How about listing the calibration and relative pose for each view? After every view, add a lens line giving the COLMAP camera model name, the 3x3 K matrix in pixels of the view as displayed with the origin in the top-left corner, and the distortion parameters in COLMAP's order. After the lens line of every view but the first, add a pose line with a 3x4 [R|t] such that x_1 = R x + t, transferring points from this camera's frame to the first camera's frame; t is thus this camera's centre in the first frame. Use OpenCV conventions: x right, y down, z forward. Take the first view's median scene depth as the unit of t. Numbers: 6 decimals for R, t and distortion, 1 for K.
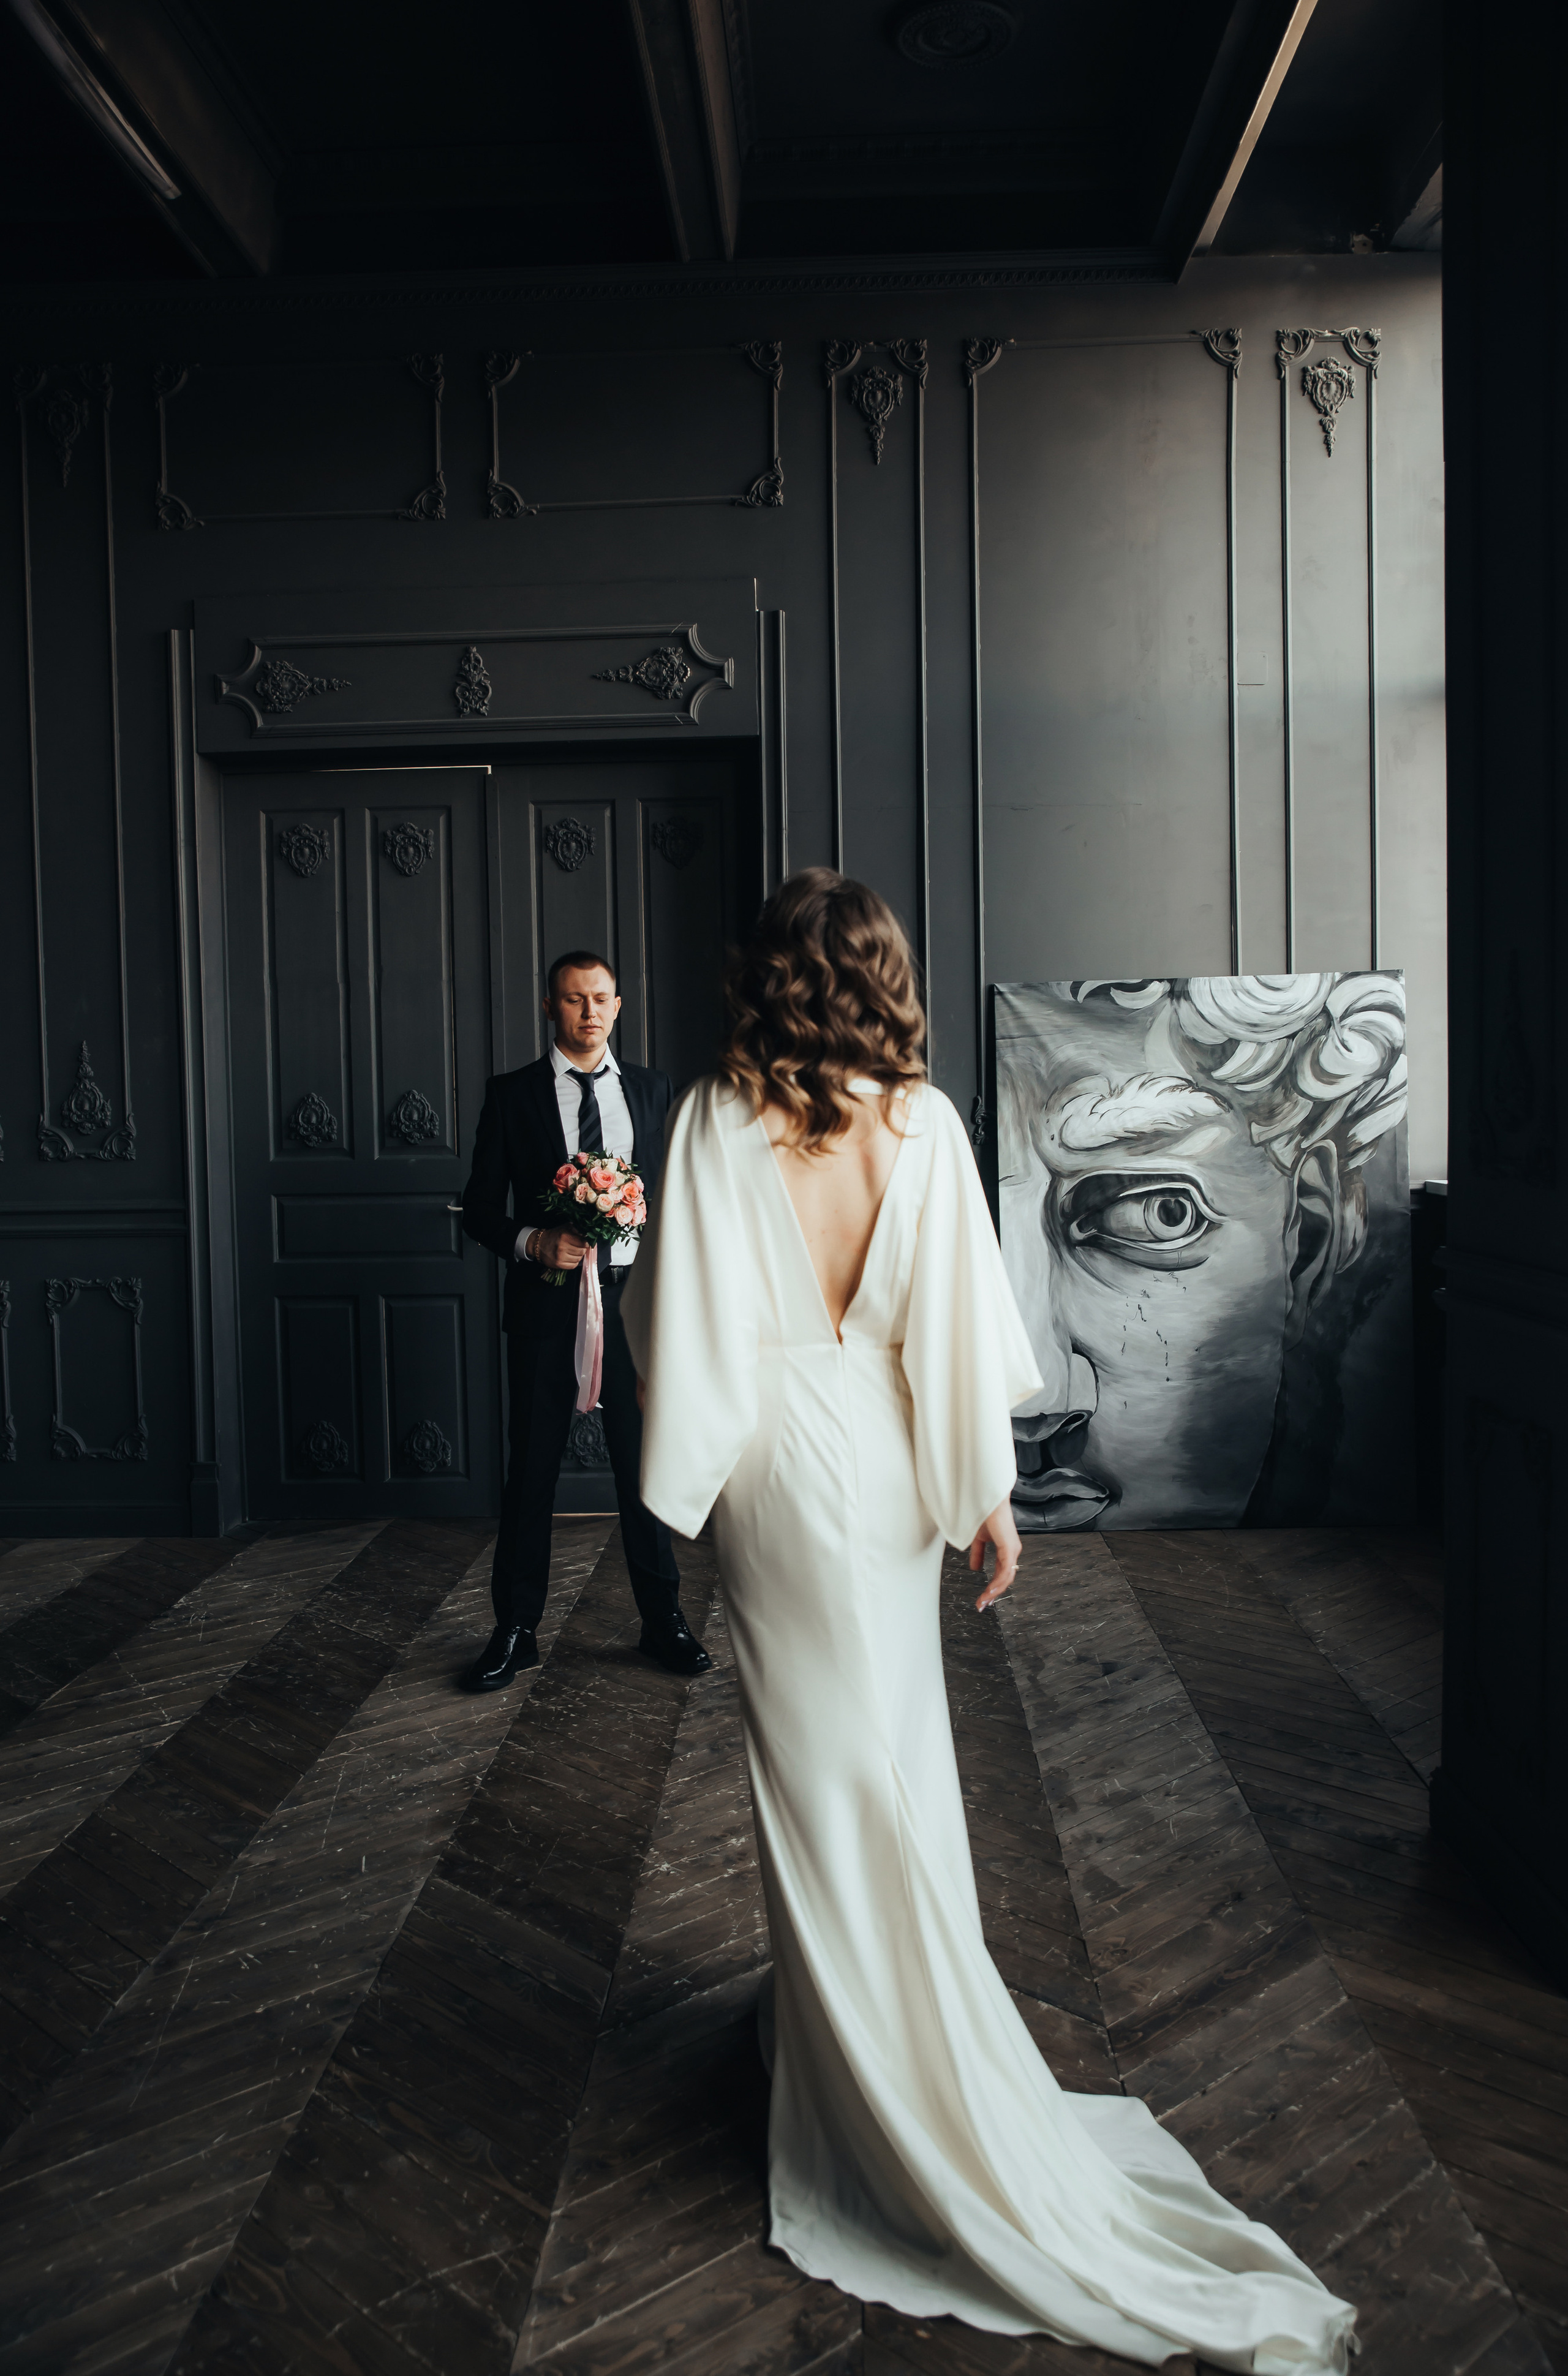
lens RADIAL K [[1911.0, 0, 796.1], [0, 1911.0, 1221.6], [0, 0, 1]] dist [-0.090017, 0.053534]
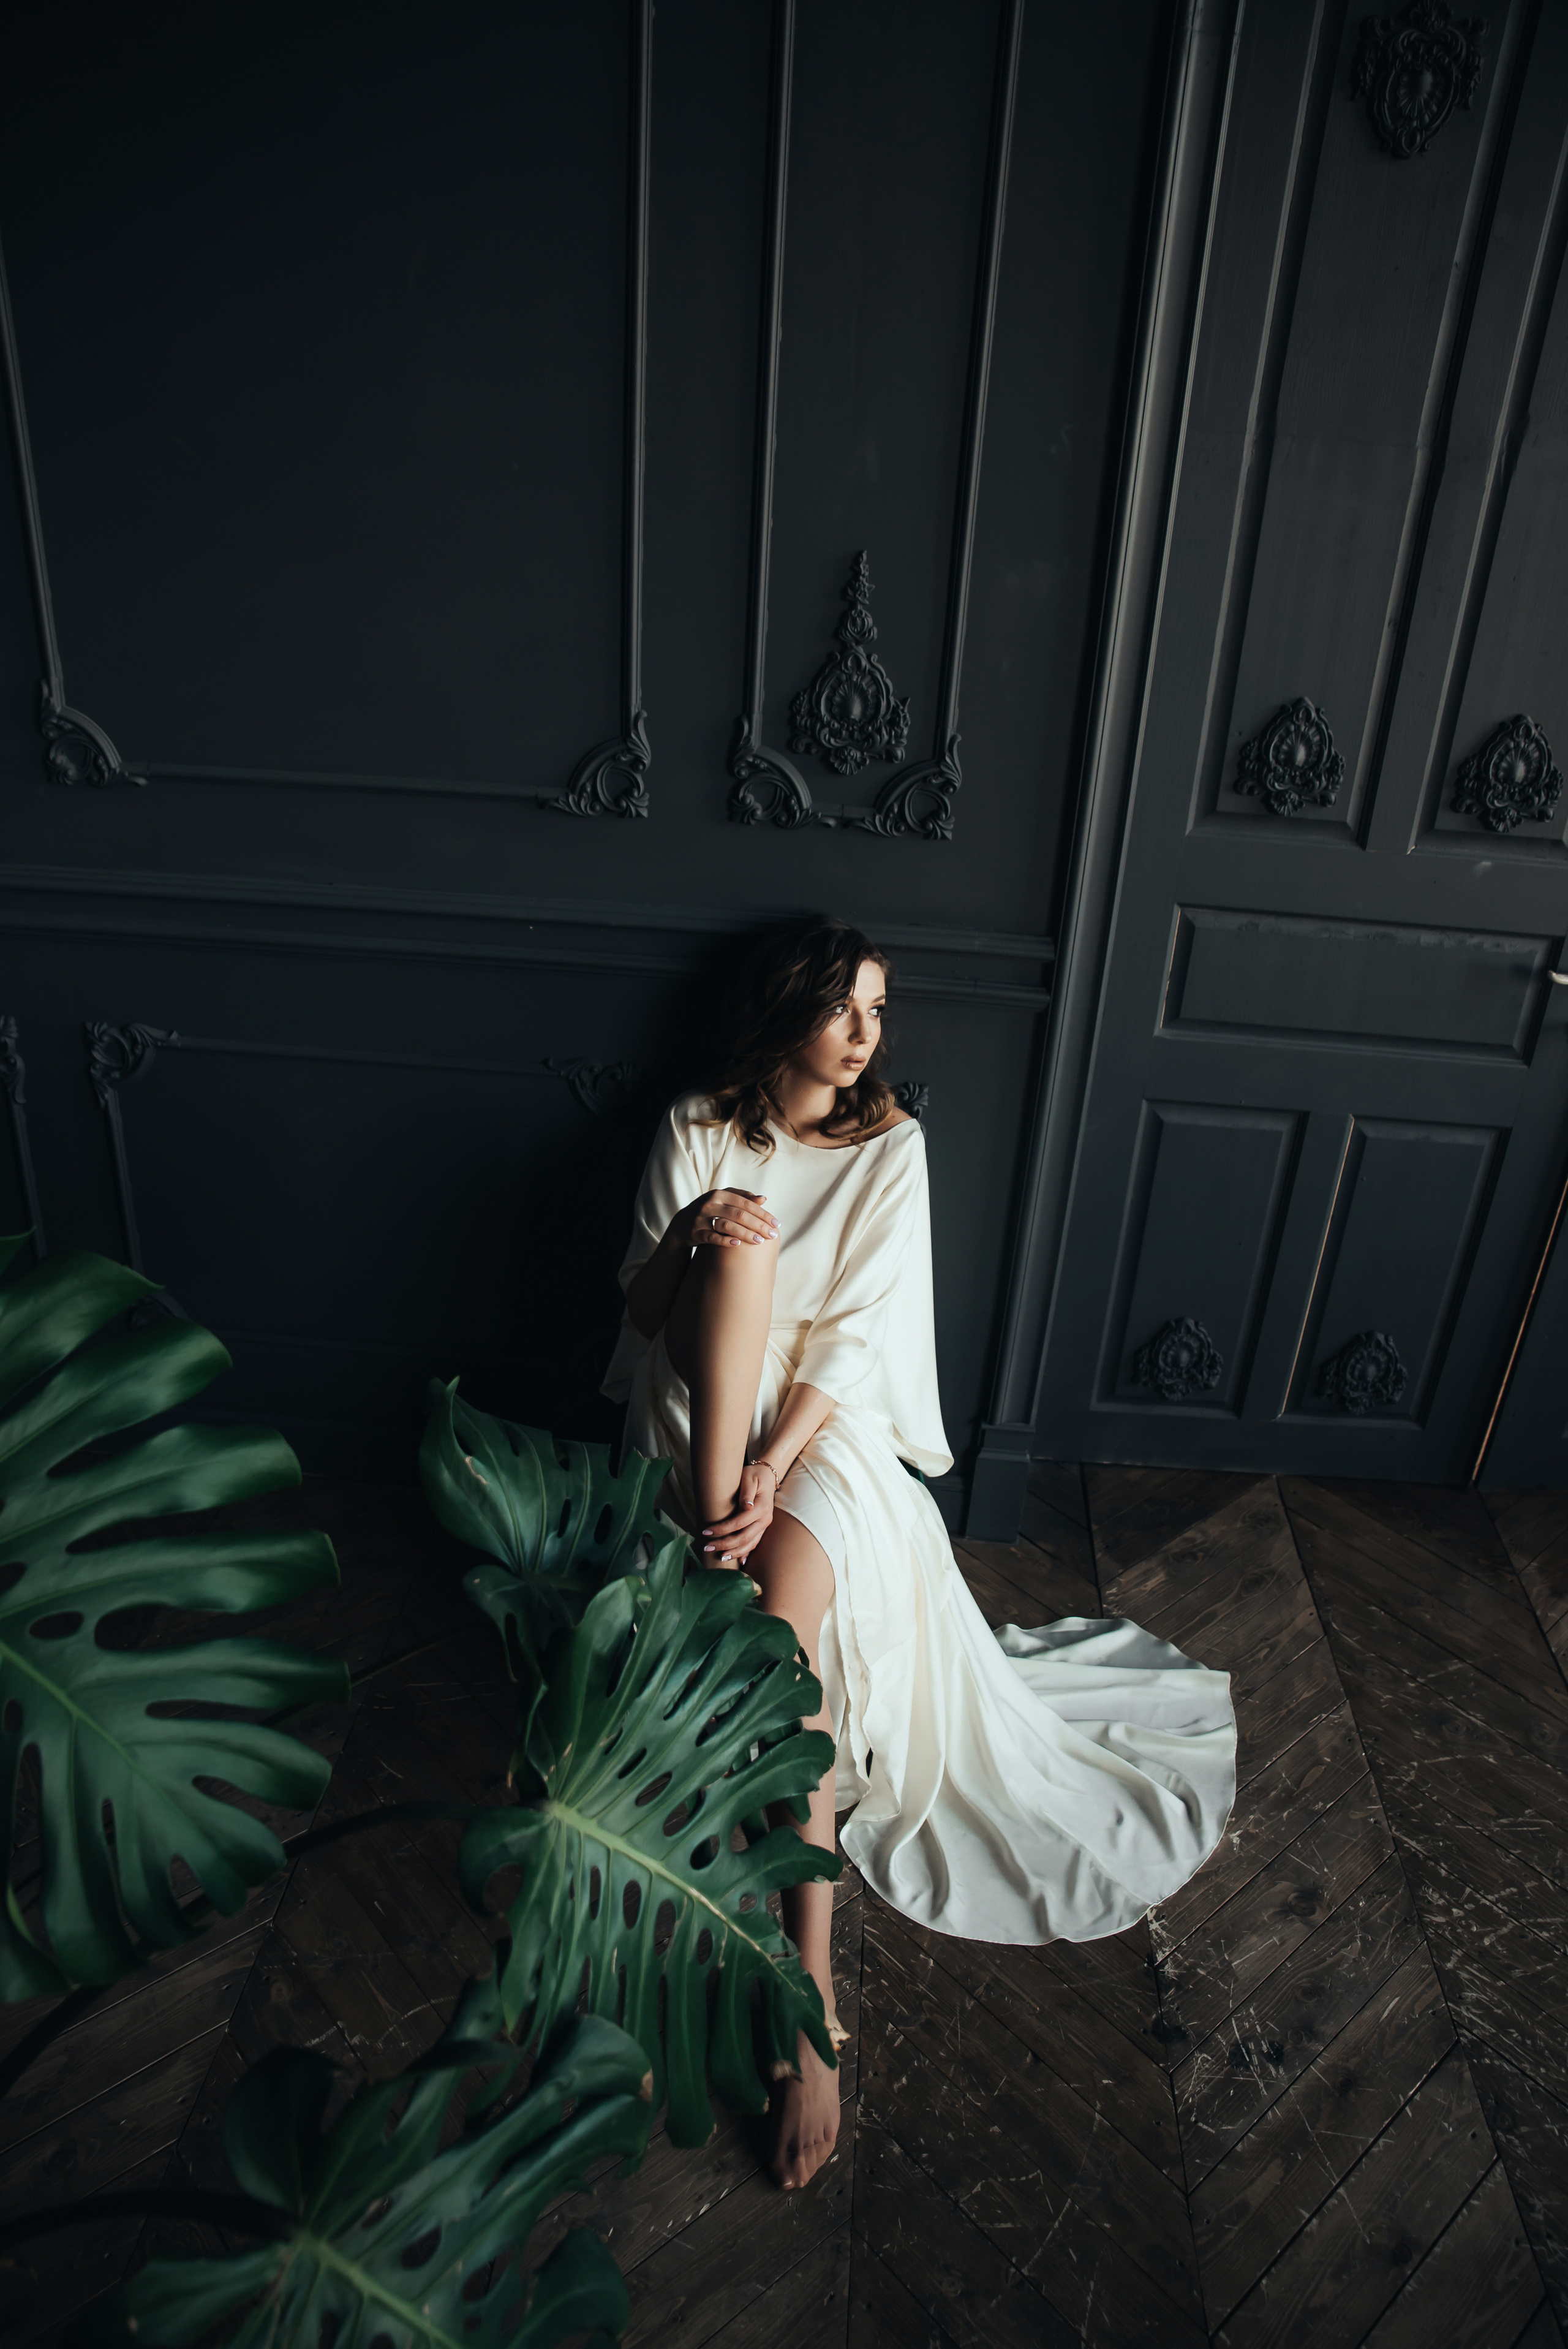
lens RADIAL K [[1608.2, 0, 786.3], [0, 1608.2, 1181.0], [0, 0, 1]] dist [-0.128866, 0.084483]
pose [[0.996361, 0.084457, -0.011491, -0.377963], [-0.073307, 0.917890, 0.390006, -0.102700], [0.043487, -0.387744, 0.920741, 0.623908]]
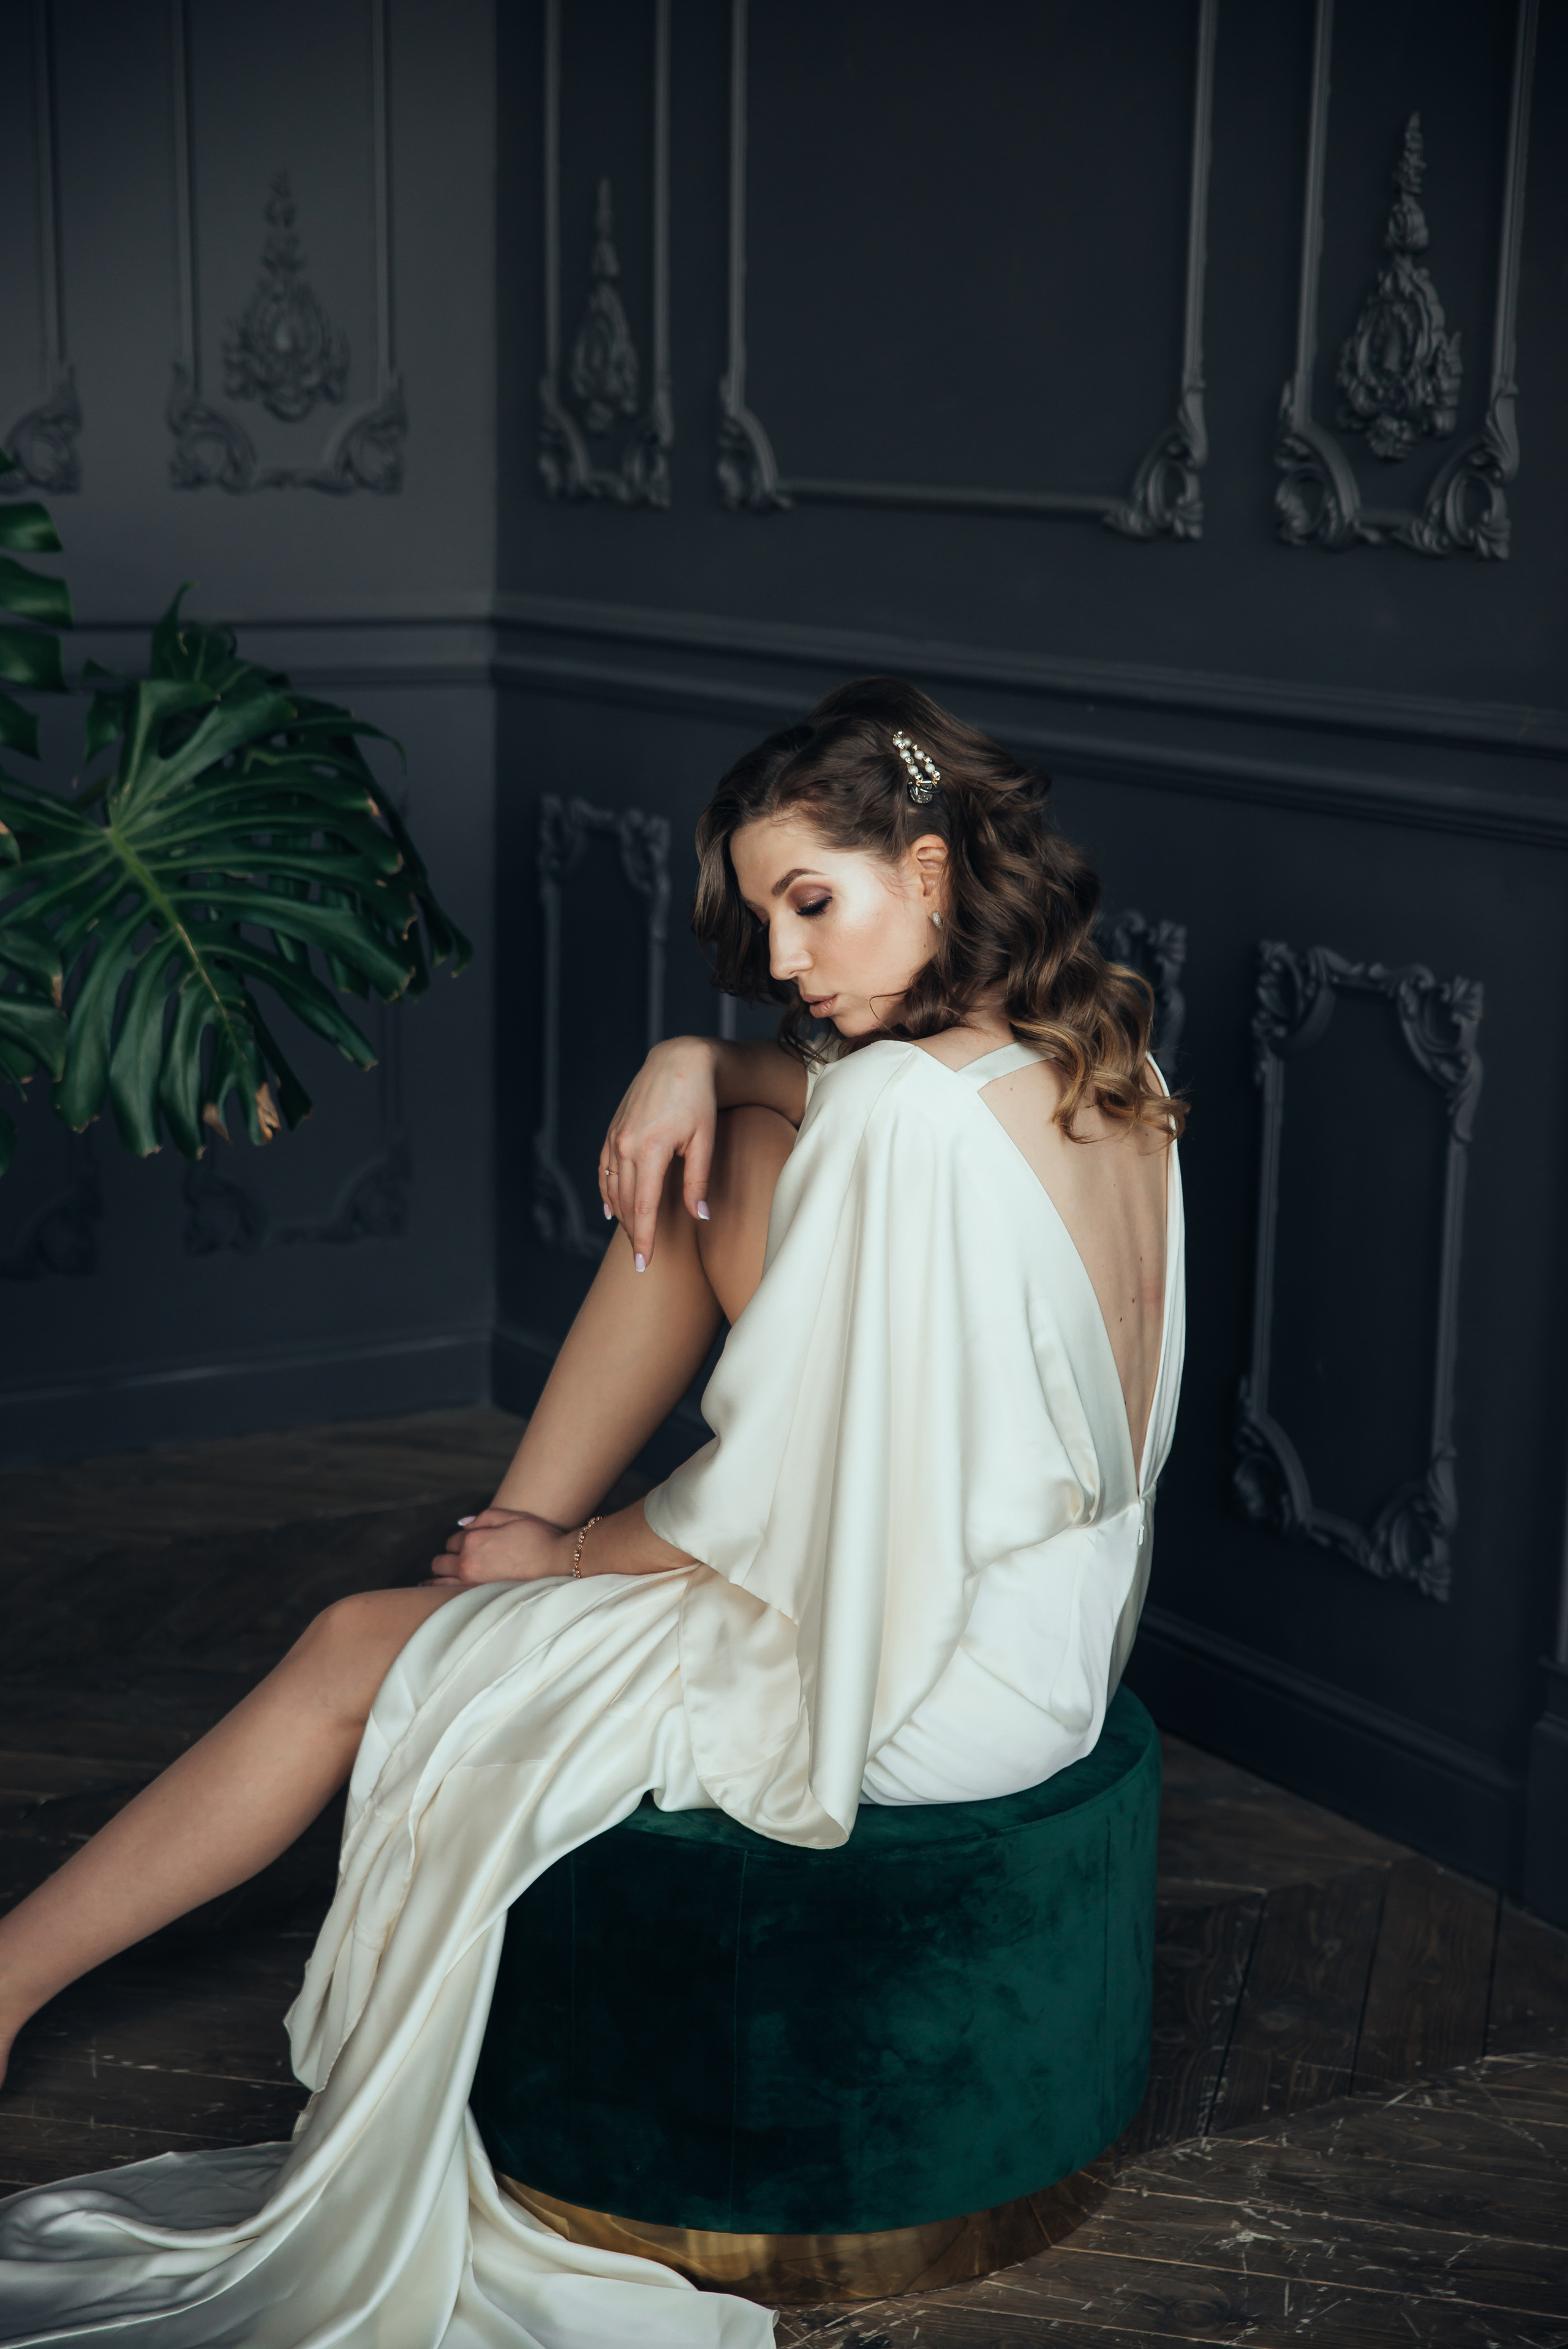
lens RADIAL K [[3843.1, 0, 785.4], [0, 3843.1, 1182.0], [0, 0, 1]] dist [0.138164, 0.135454]
pose [[0.551313, 0.192618, -0.811759, 0.072930], [-0.082463, 0.980800, 0.176724, -0.034912], [0.830213, -0.030490, 0.556612, 0.593287]]
